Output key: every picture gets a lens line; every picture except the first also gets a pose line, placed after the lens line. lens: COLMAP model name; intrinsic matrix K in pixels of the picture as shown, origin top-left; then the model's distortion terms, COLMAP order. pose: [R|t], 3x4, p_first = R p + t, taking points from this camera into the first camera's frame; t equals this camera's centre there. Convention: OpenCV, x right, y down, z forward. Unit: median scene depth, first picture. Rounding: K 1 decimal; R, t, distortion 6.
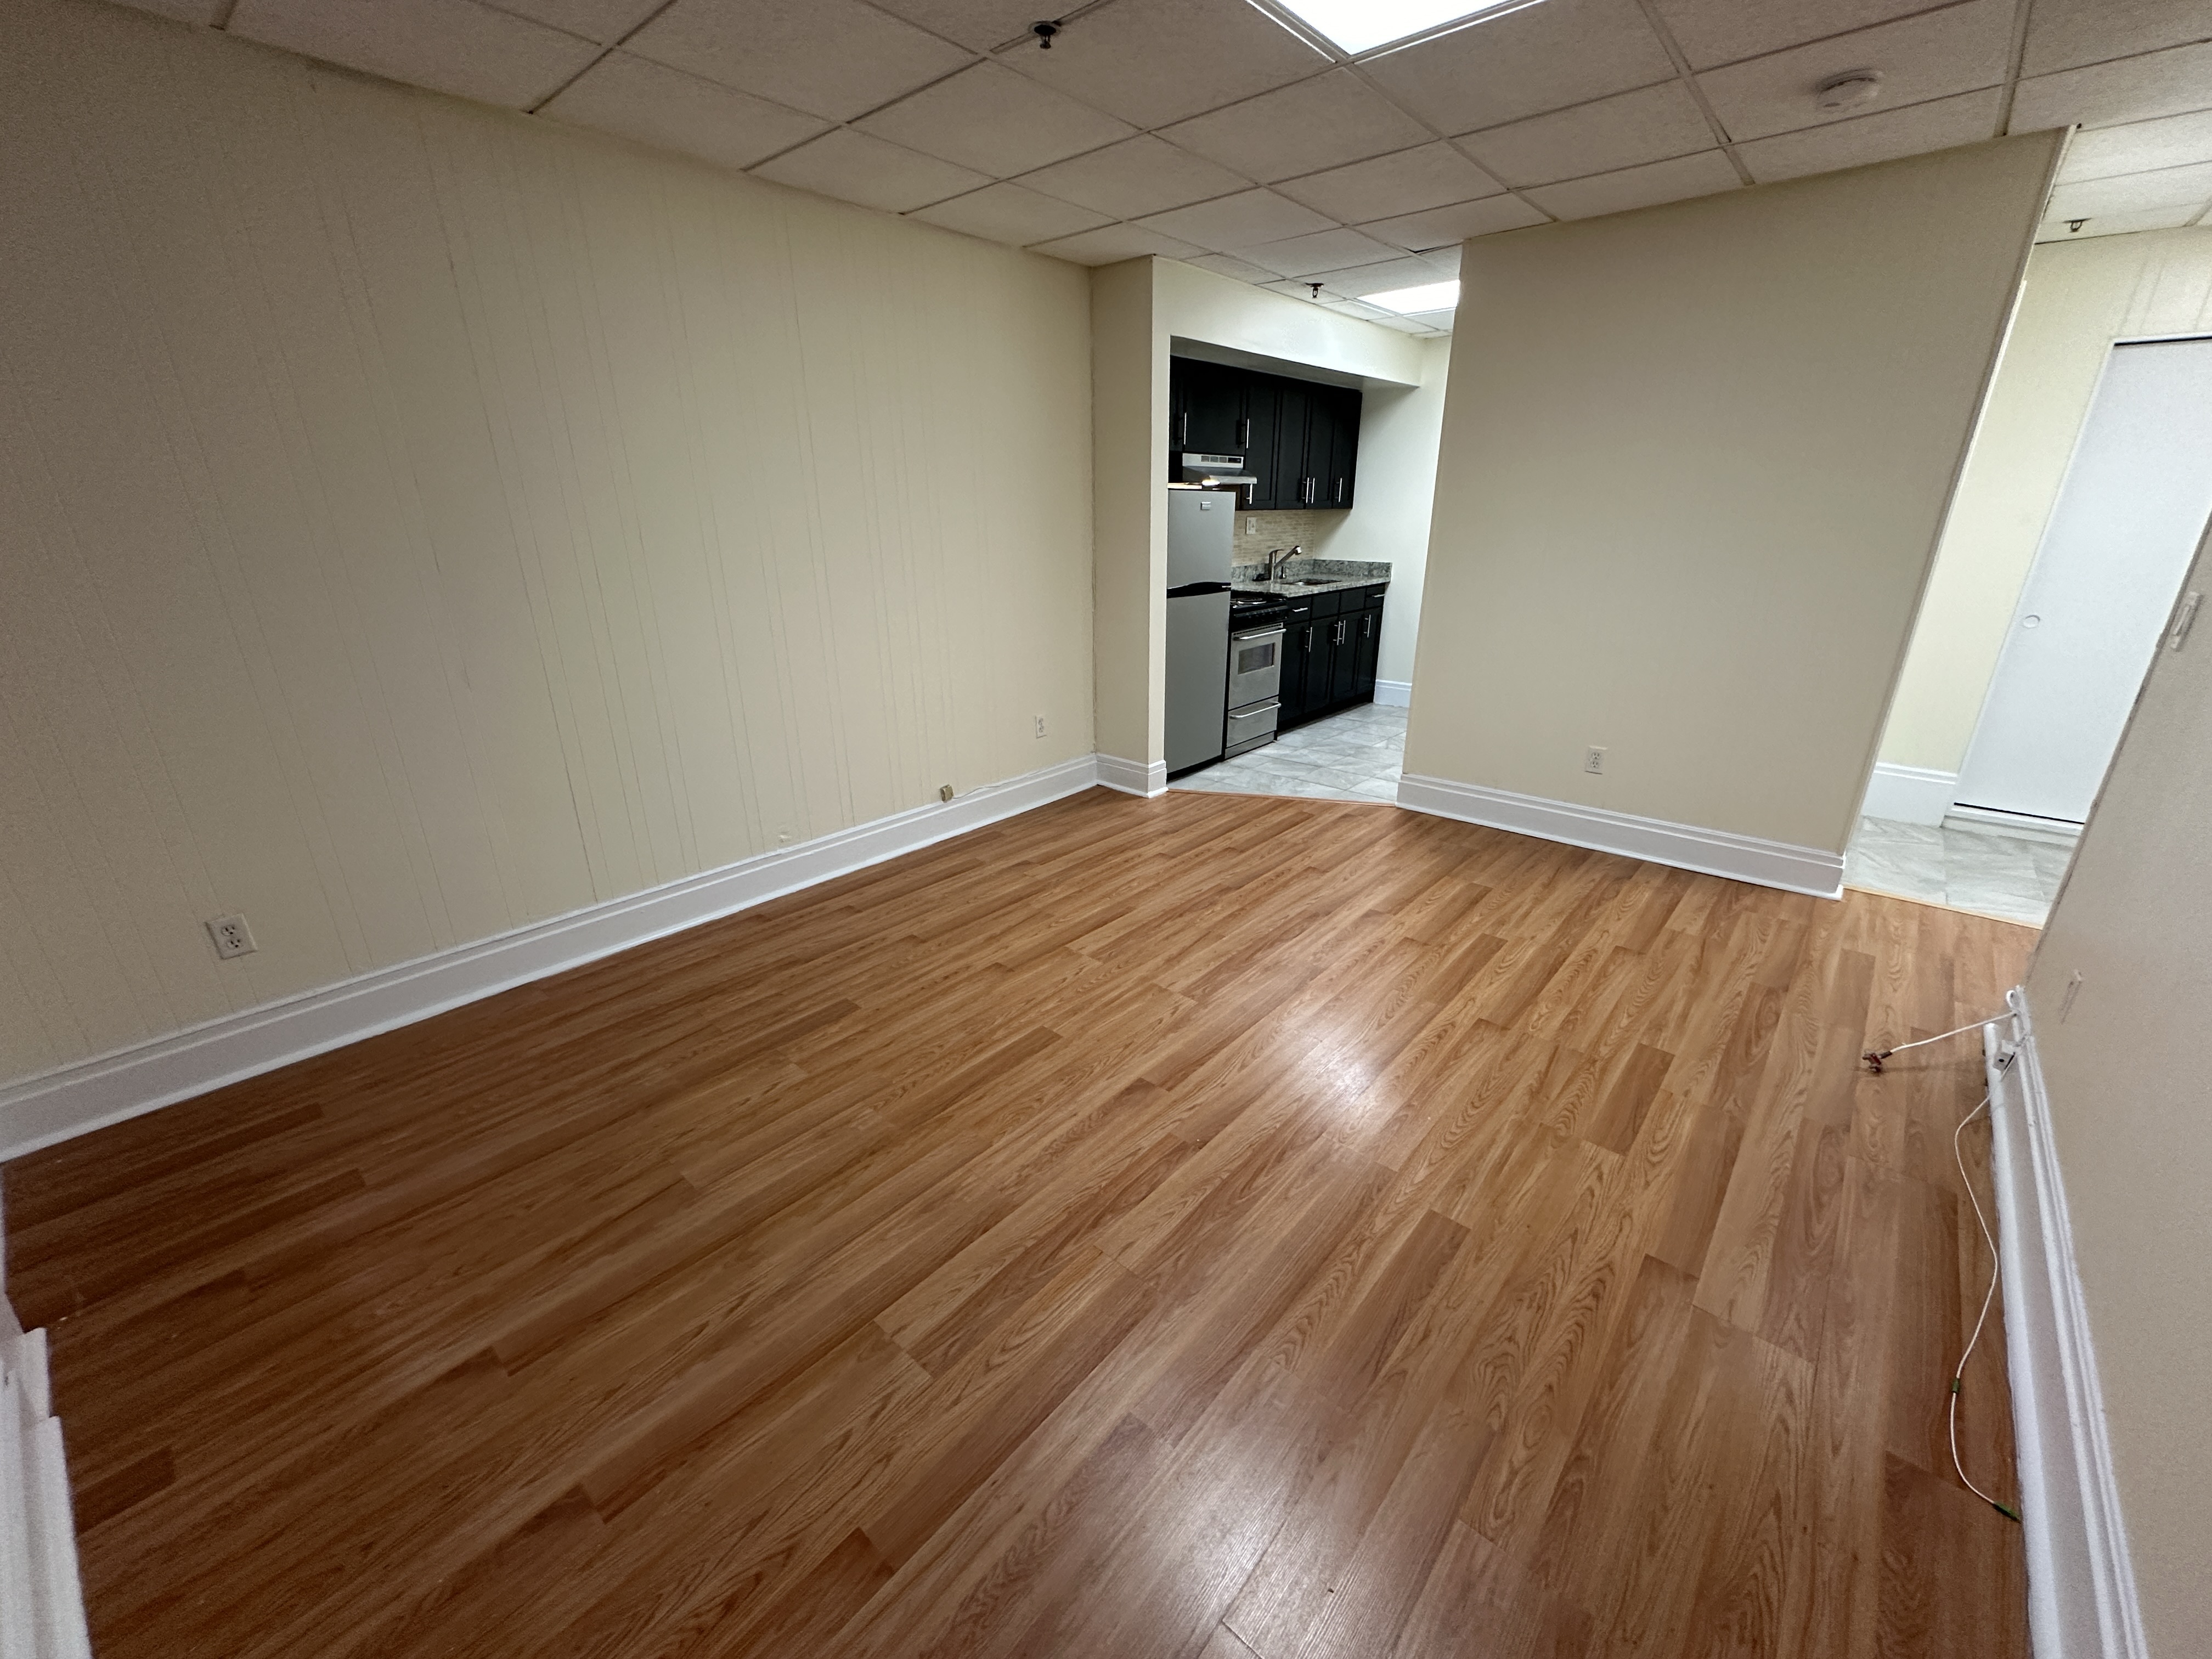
lens RADIAL K [[877.6, 0, 1109.1], [0, 877.6, 827.9], [0, 0, 1]] dist [-0.000490, -0.000353]
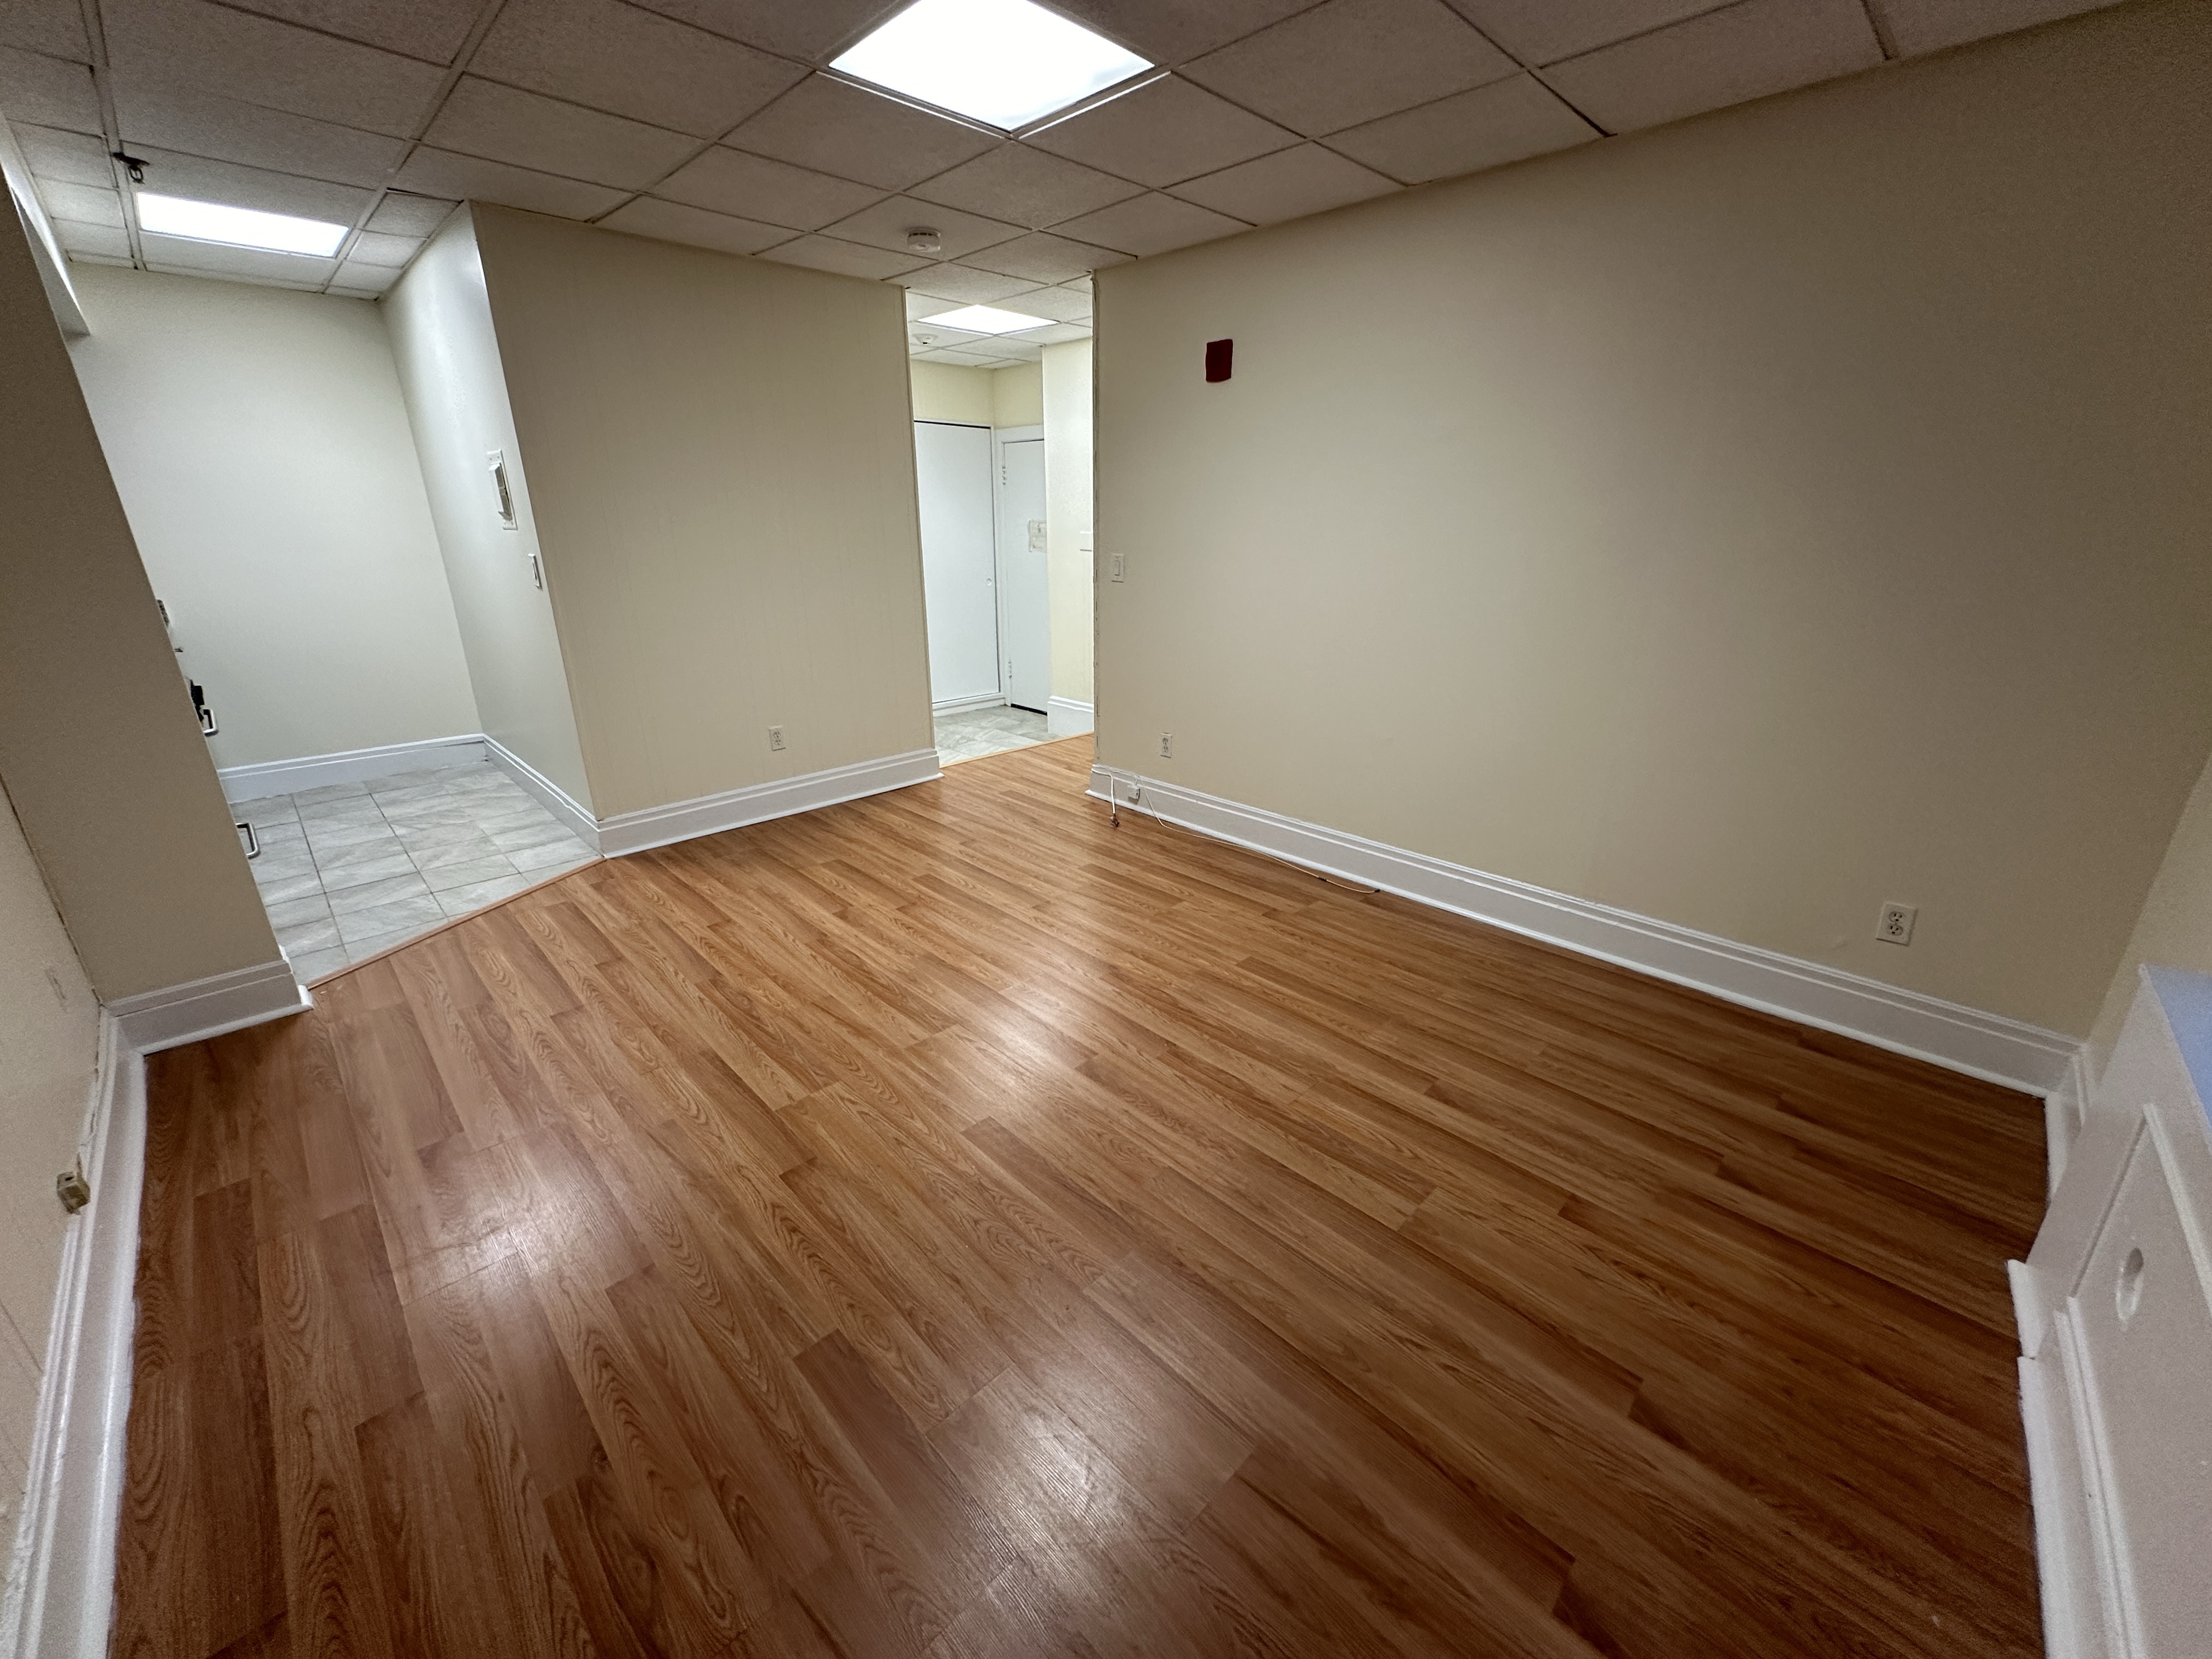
lens RADIAL K [[877.6, 0, 1109.1], [0, 877.6, 827.9], [0, 0, 1]] dist [-0.000490, -0.000353]
pose [[0.069519, -0.332780, 0.940438, -0.731062], [0.343670, 0.893000, 0.290589, -0.219973], [-0.936514, 0.302999, 0.176447, 0.612261]]
